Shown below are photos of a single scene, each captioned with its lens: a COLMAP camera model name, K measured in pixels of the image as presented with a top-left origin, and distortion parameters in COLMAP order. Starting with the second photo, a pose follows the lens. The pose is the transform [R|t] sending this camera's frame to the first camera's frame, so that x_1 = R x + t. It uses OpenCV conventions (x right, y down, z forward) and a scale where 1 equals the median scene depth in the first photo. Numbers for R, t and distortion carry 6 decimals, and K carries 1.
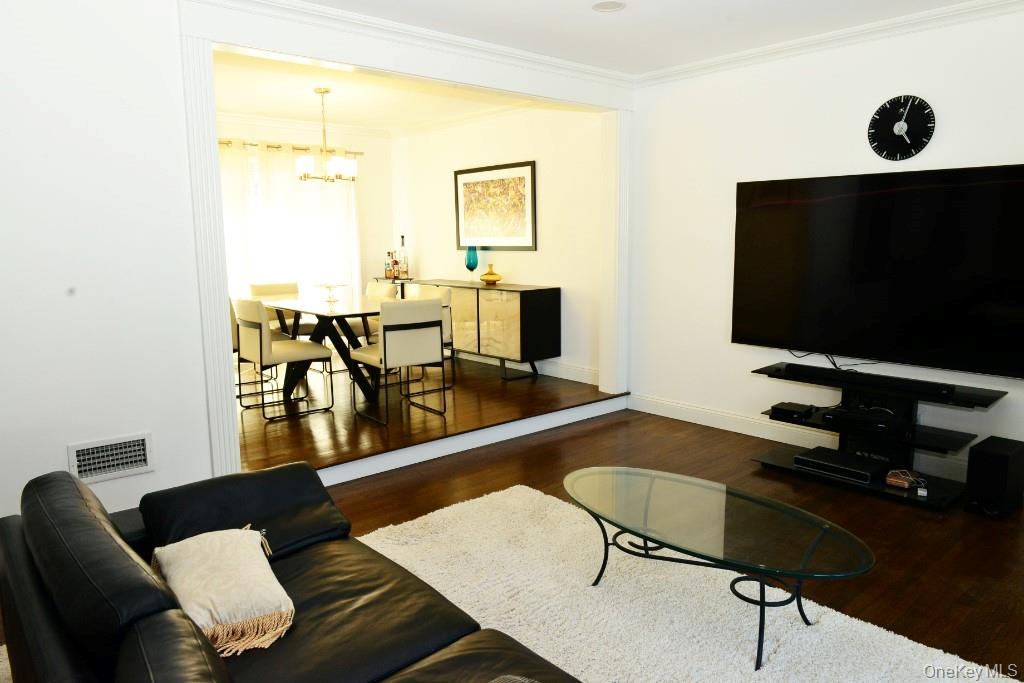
lens RADIAL K [[688.0, 0, 527.4], [0, 688.0, 330.9], [0, 0, 1]] dist [-0.006411, -0.004795]
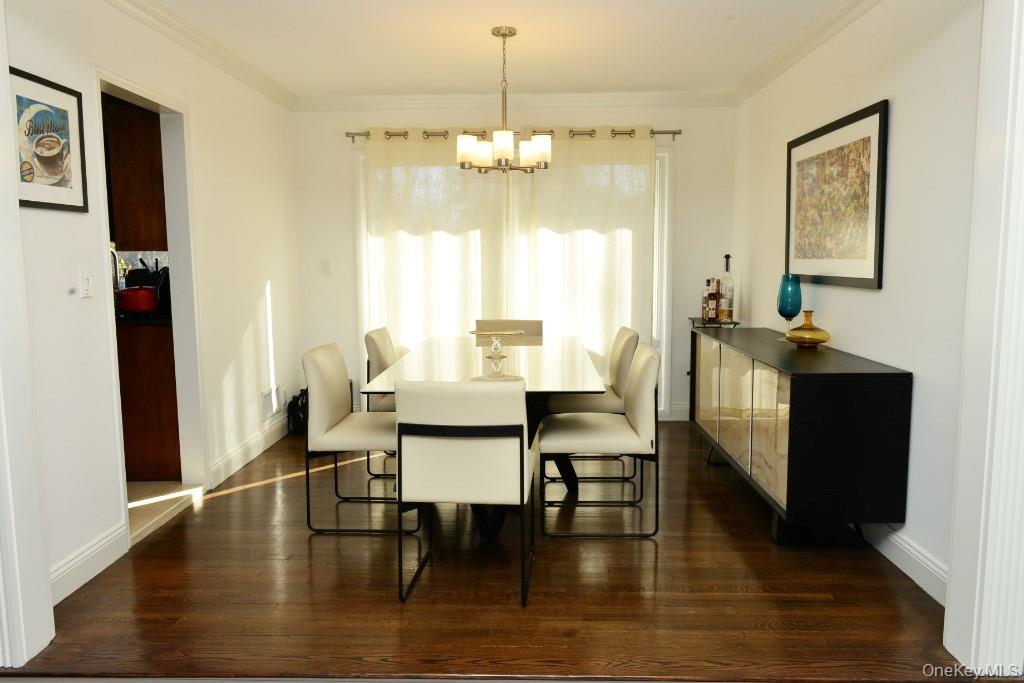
lens RADIAL K [[759.7, 0, 512.0], [0, 759.7, 341.5], [0, 0, 1]] dist [0.004318, 0.001232]
pose [[0.720539, 0.081458, -0.688613, 0.186126], [-0.093330, 0.995432, 0.020096, -0.063313], [0.687105, 0.049788, 0.724850, 0.418813]]
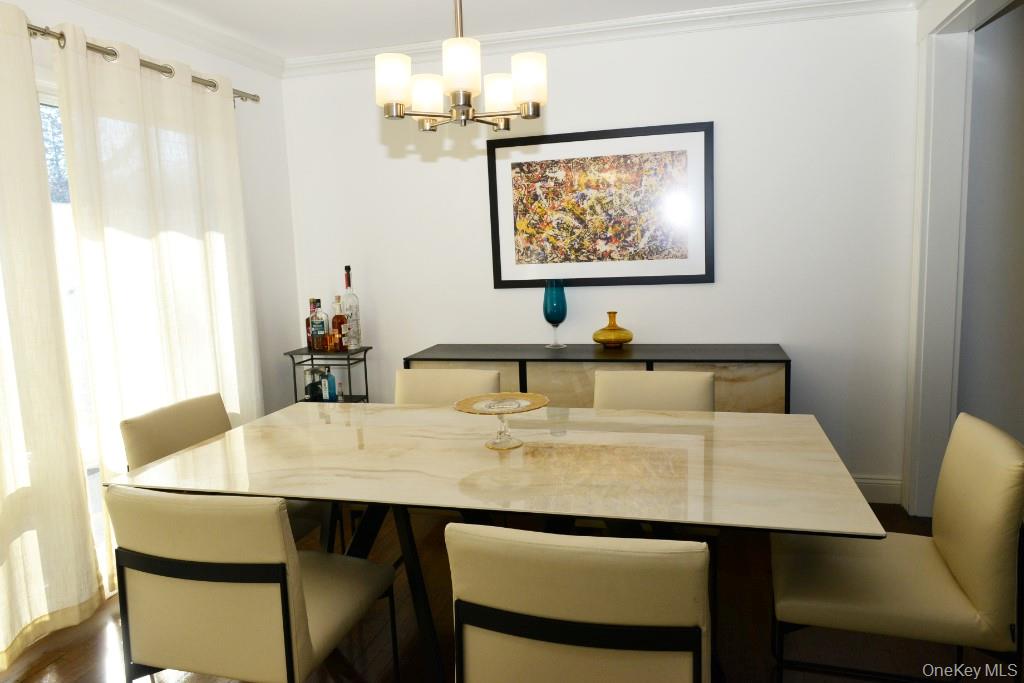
lens RADIAL K [[688.0, 0, 527.4], [0, 688.0, 330.9], [0, 0, 1]] dist [-0.006411, -0.004795]
pose [[0.837991, -0.086357, 0.538807, -0.400850], [0.104589, 0.994510, -0.003270, -0.086518], [-0.535567, 0.059094, 0.842423, 0.578123]]
